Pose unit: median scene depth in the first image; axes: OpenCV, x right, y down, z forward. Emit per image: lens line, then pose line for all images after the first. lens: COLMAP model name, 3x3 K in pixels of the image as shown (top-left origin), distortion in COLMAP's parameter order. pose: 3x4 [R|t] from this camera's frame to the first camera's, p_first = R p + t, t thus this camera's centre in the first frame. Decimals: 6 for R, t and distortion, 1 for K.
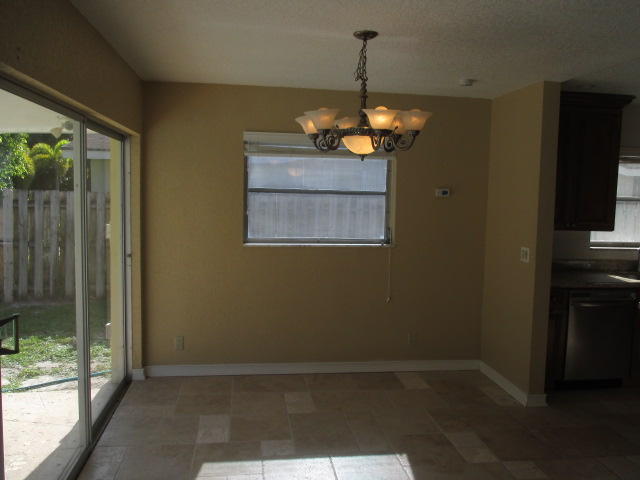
lens RADIAL K [[537.2, 0, 319.5], [0, 537.2, 242.5], [0, 0, 1]] dist [-0.048476, 0.018496]
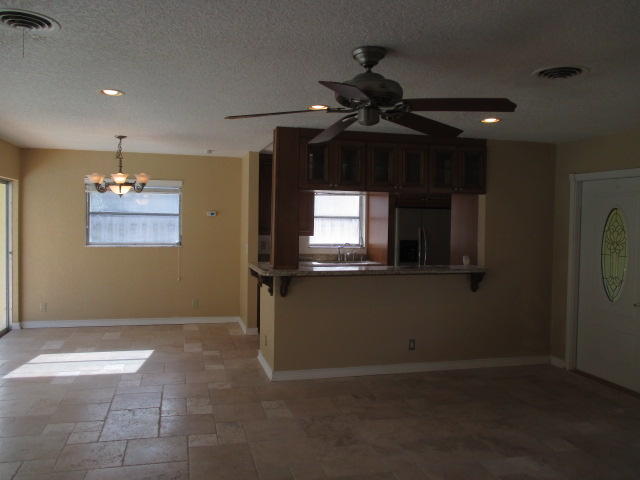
lens RADIAL K [[537.2, 0, 321.2], [0, 537.2, 236.8], [0, 0, 1]] dist [-0.048476, 0.018496]
pose [[0.992695, -0.009742, 0.120257, 0.383599], [0.016312, 0.998420, -0.053765, 0.075696], [-0.119543, 0.055334, 0.991286, -0.707945]]
